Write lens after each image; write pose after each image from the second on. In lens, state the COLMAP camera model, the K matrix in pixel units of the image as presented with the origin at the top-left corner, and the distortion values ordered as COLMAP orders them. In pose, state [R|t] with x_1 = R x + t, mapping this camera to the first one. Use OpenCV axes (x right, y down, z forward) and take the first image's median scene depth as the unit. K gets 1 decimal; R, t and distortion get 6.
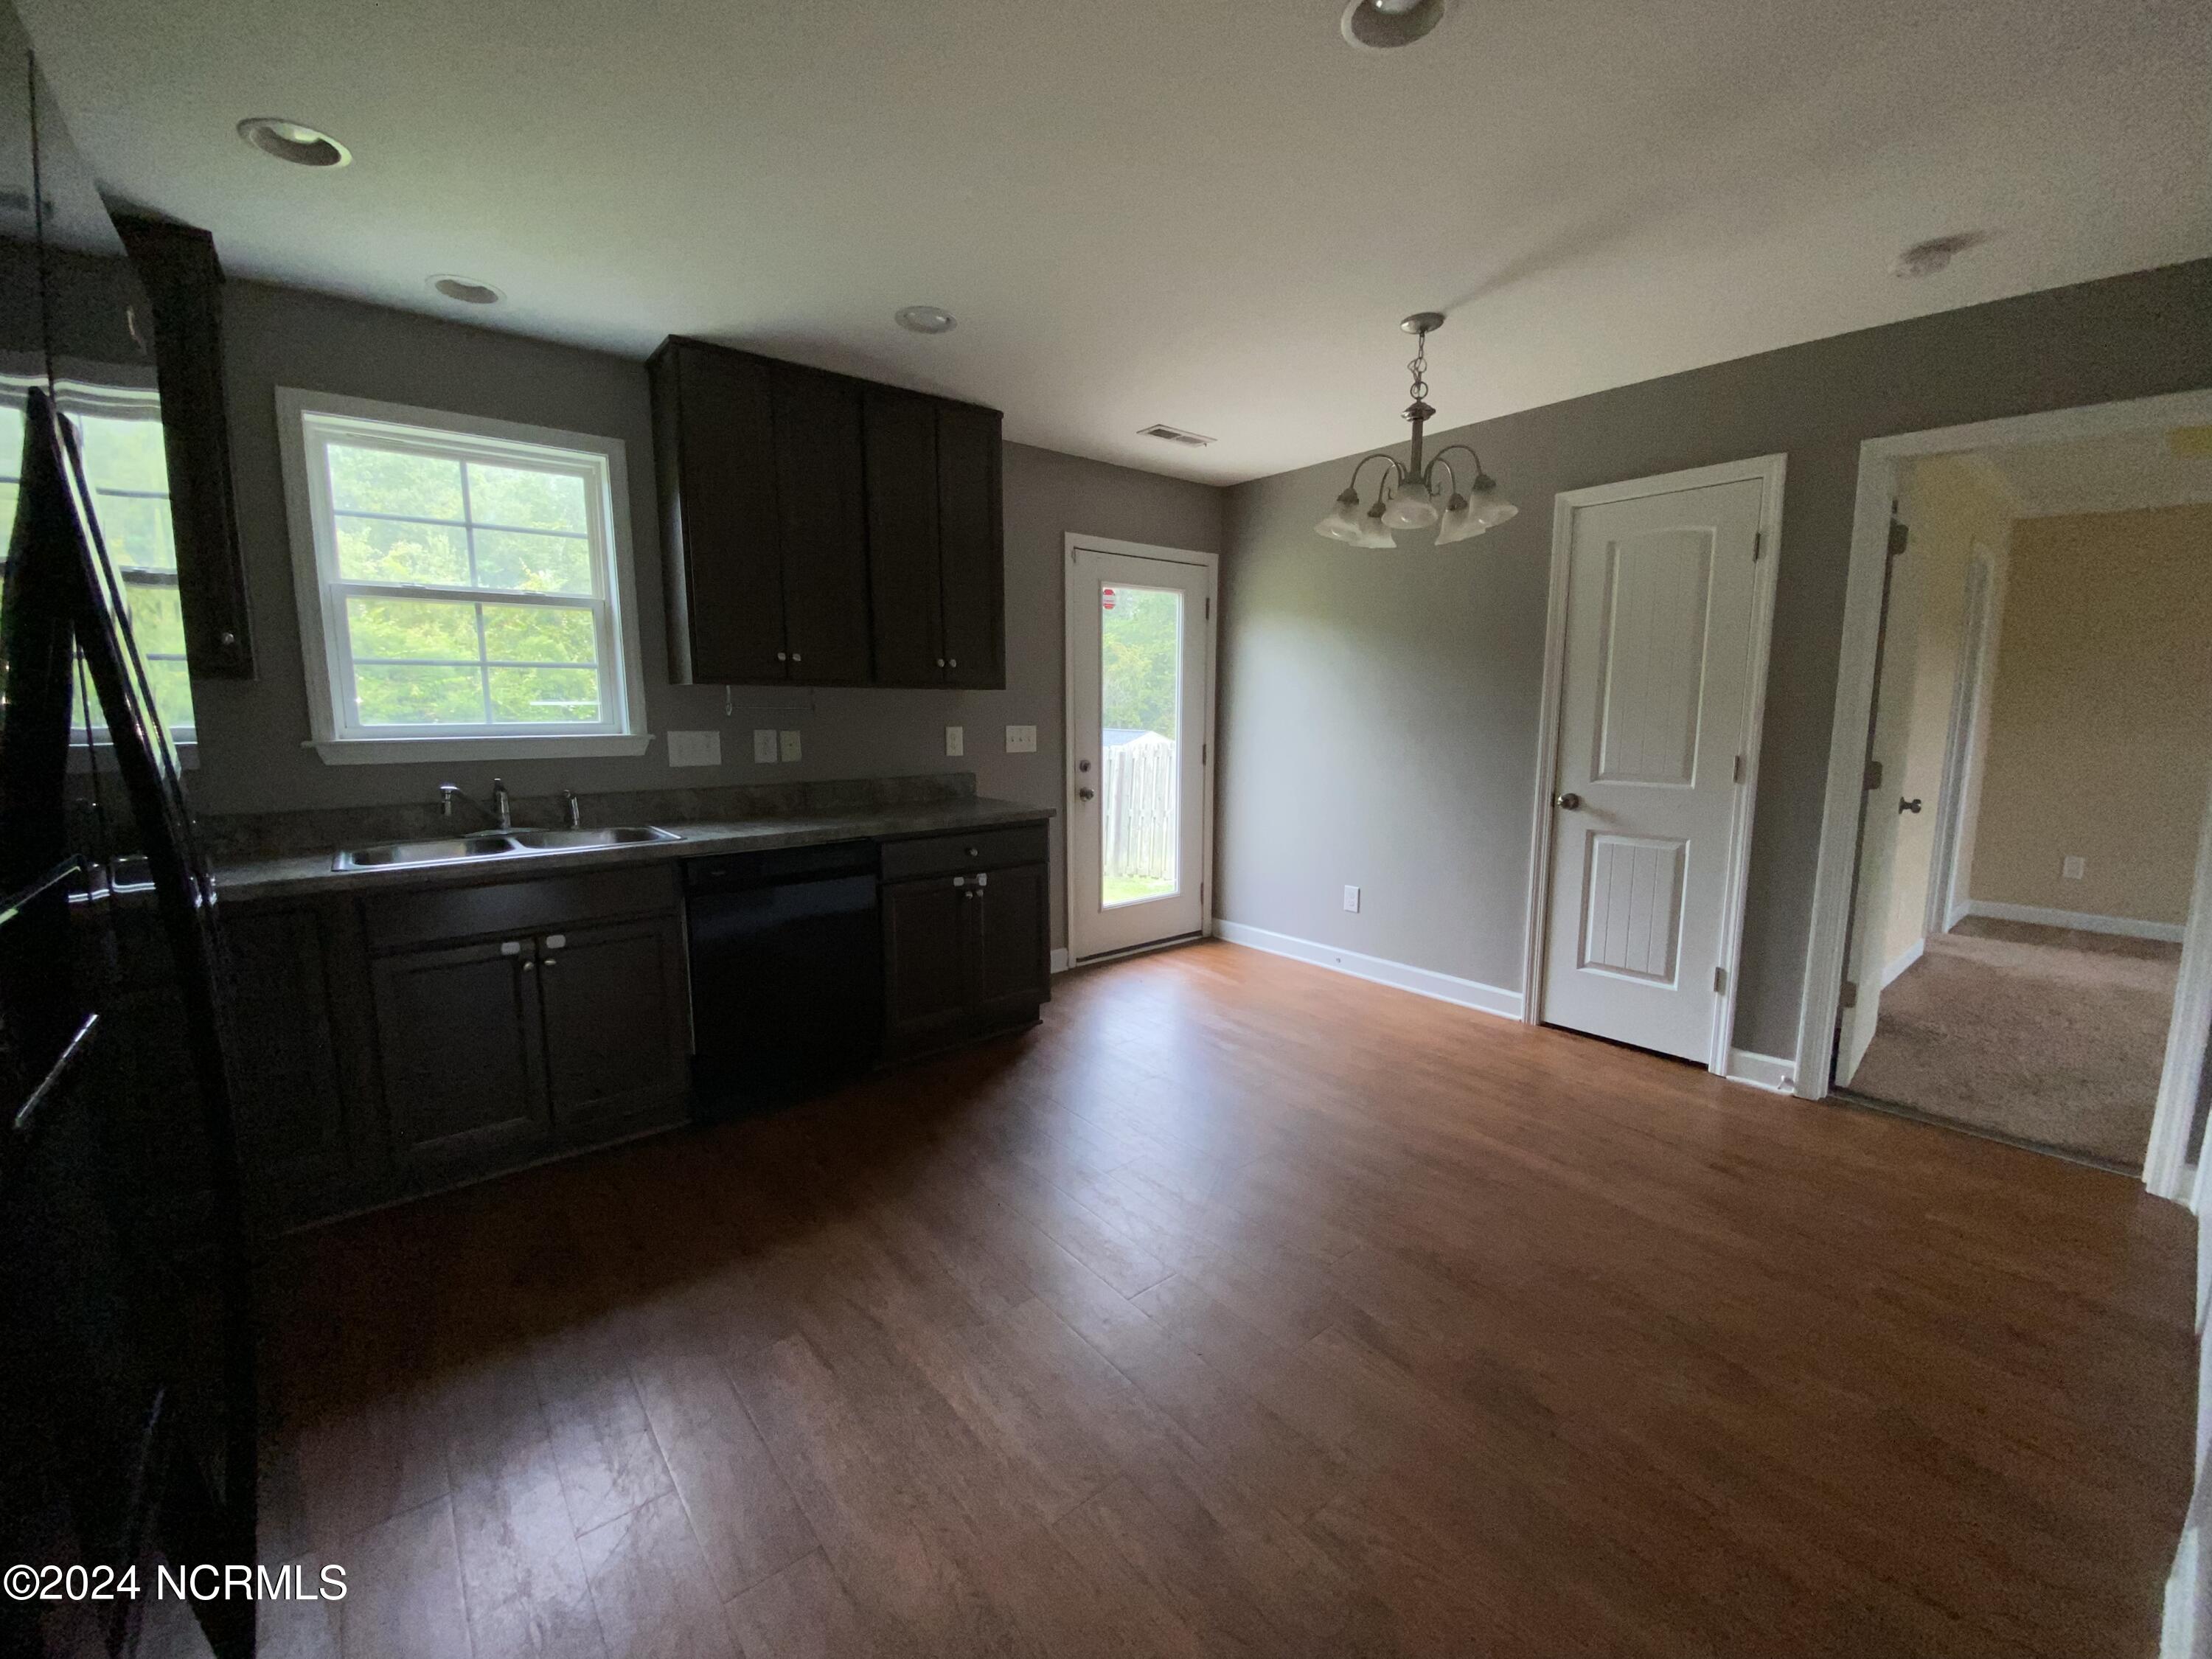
lens RADIAL K [[901.0, 0, 1089.9], [0, 901.0, 831.3], [0, 0, 1]] dist [0.001420, -0.014341]
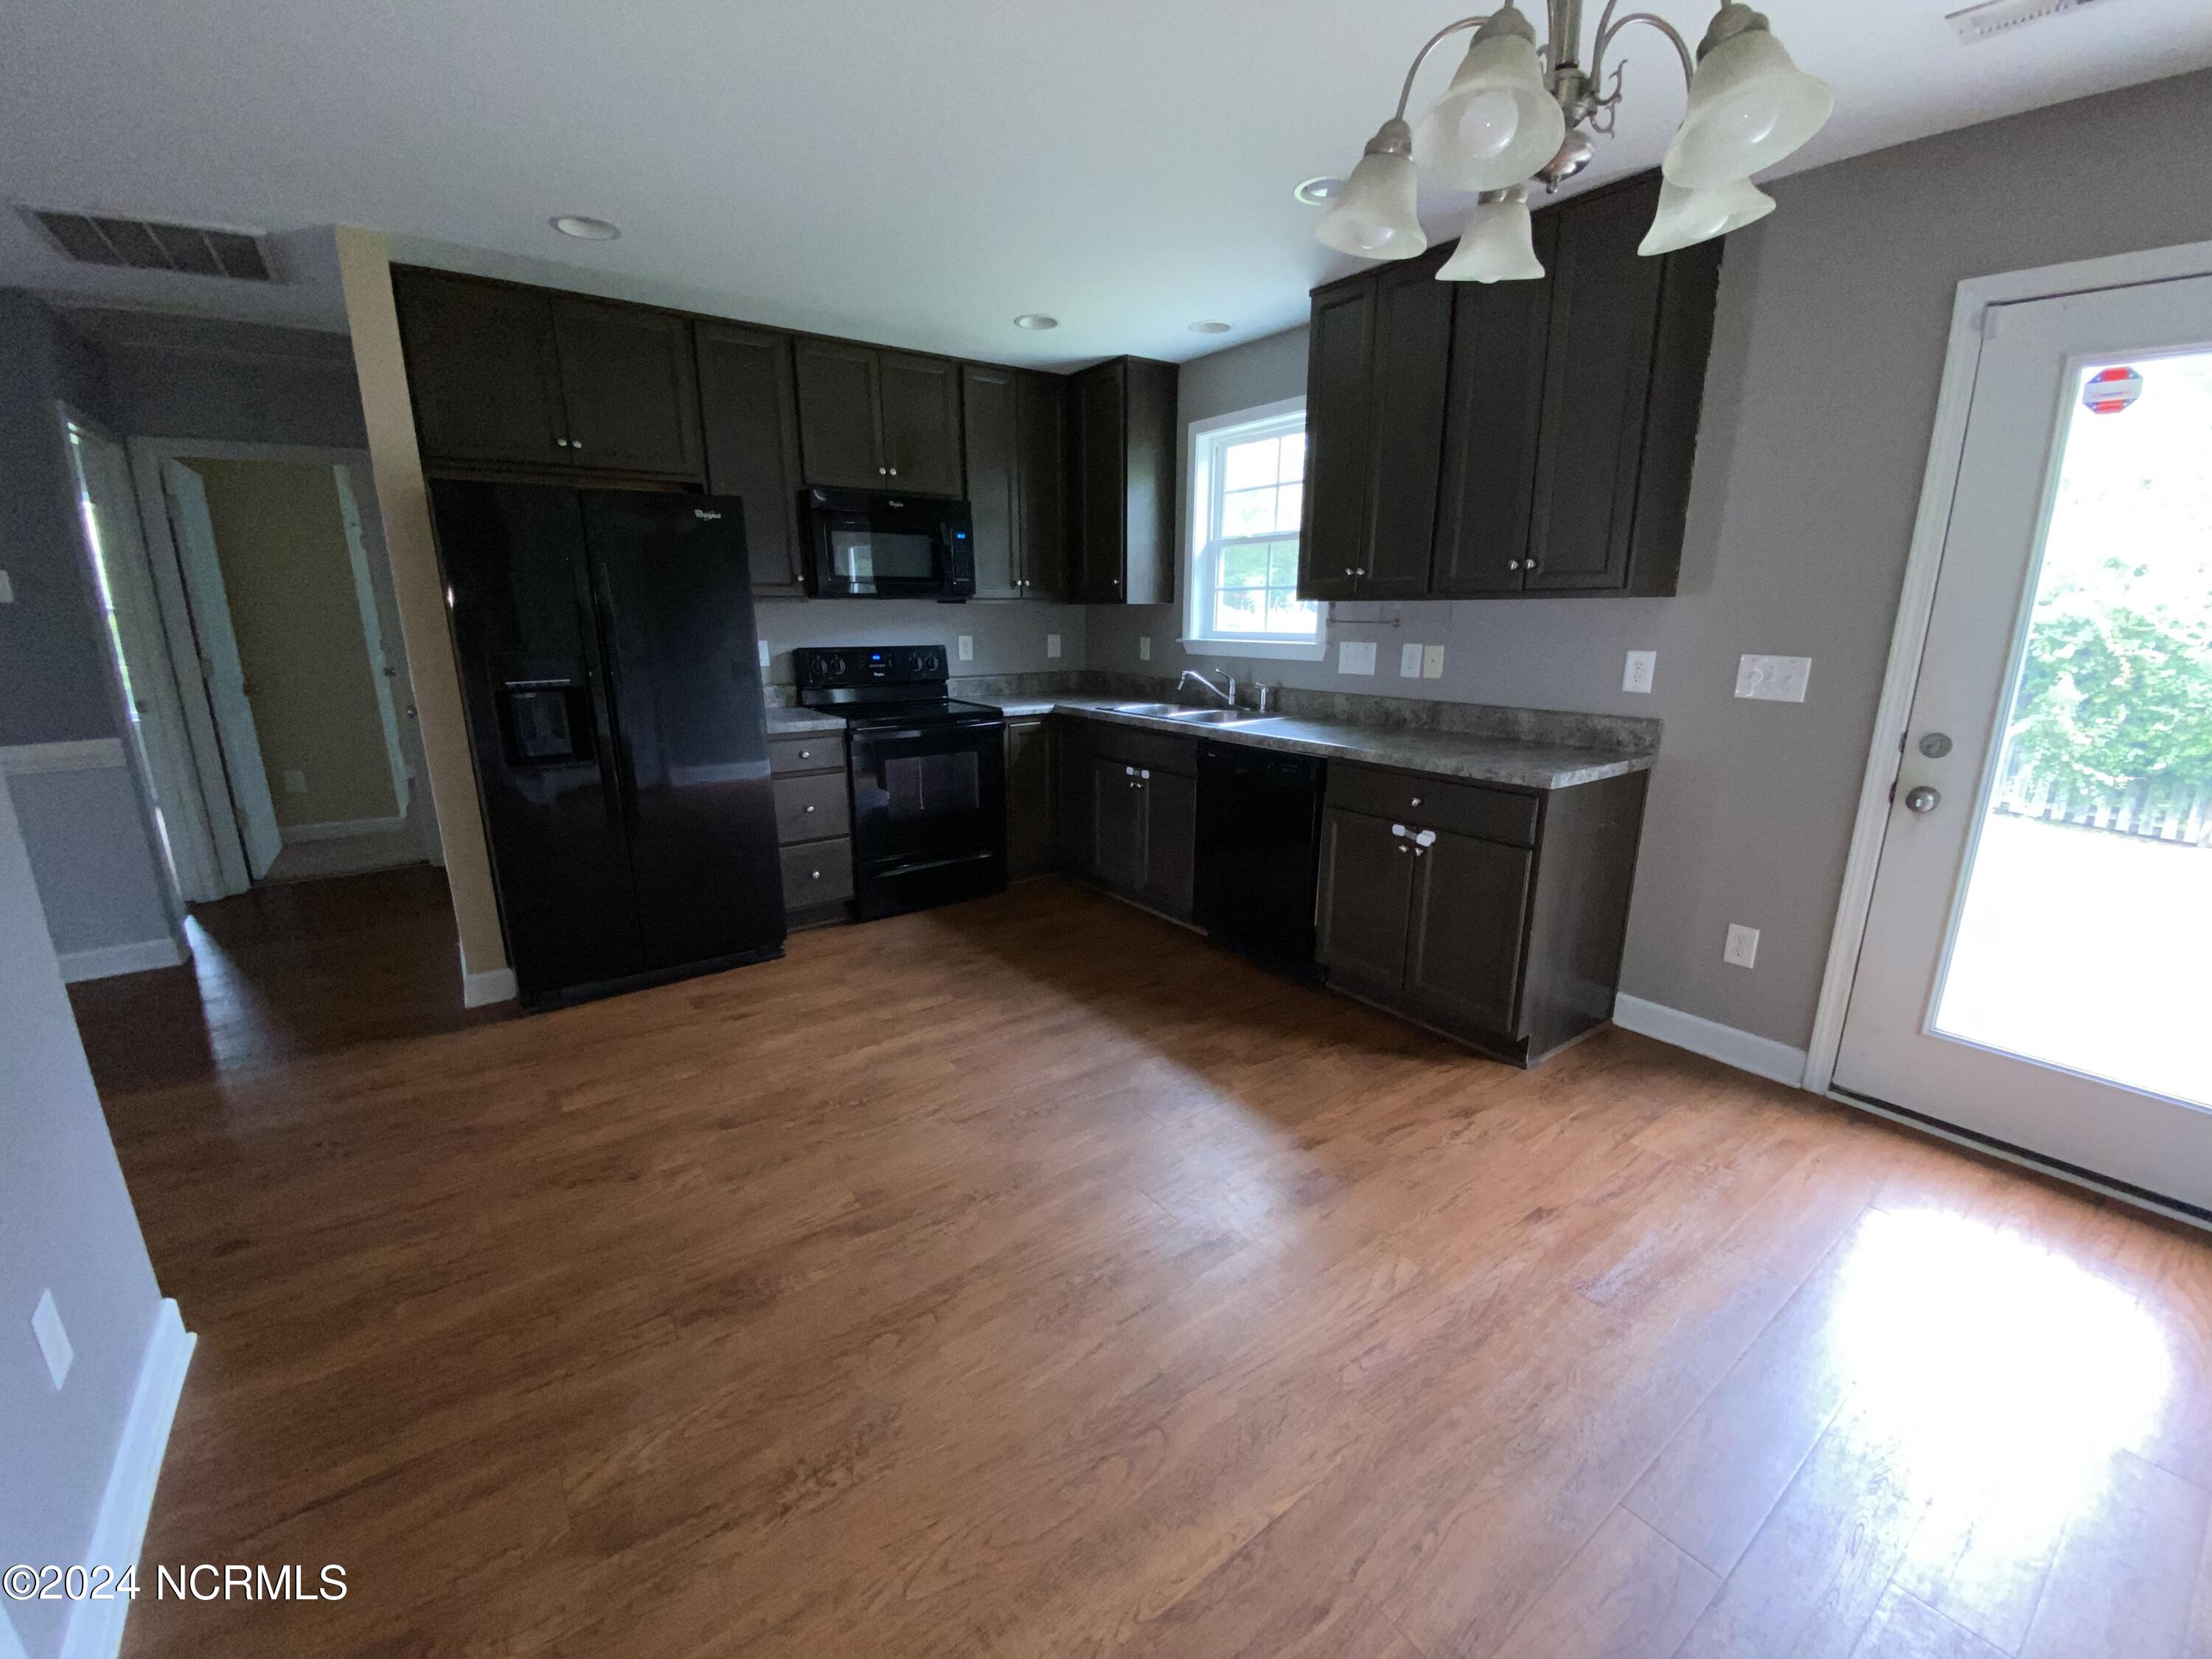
lens RADIAL K [[901.0, 0, 1089.9], [0, 901.0, 831.3], [0, 0, 1]] dist [0.001420, -0.014341]
pose [[-0.061962, 0.228223, -0.971635, 0.744056], [-0.144855, 0.961142, 0.234996, -0.103749], [0.987511, 0.155307, -0.026495, 0.762416]]
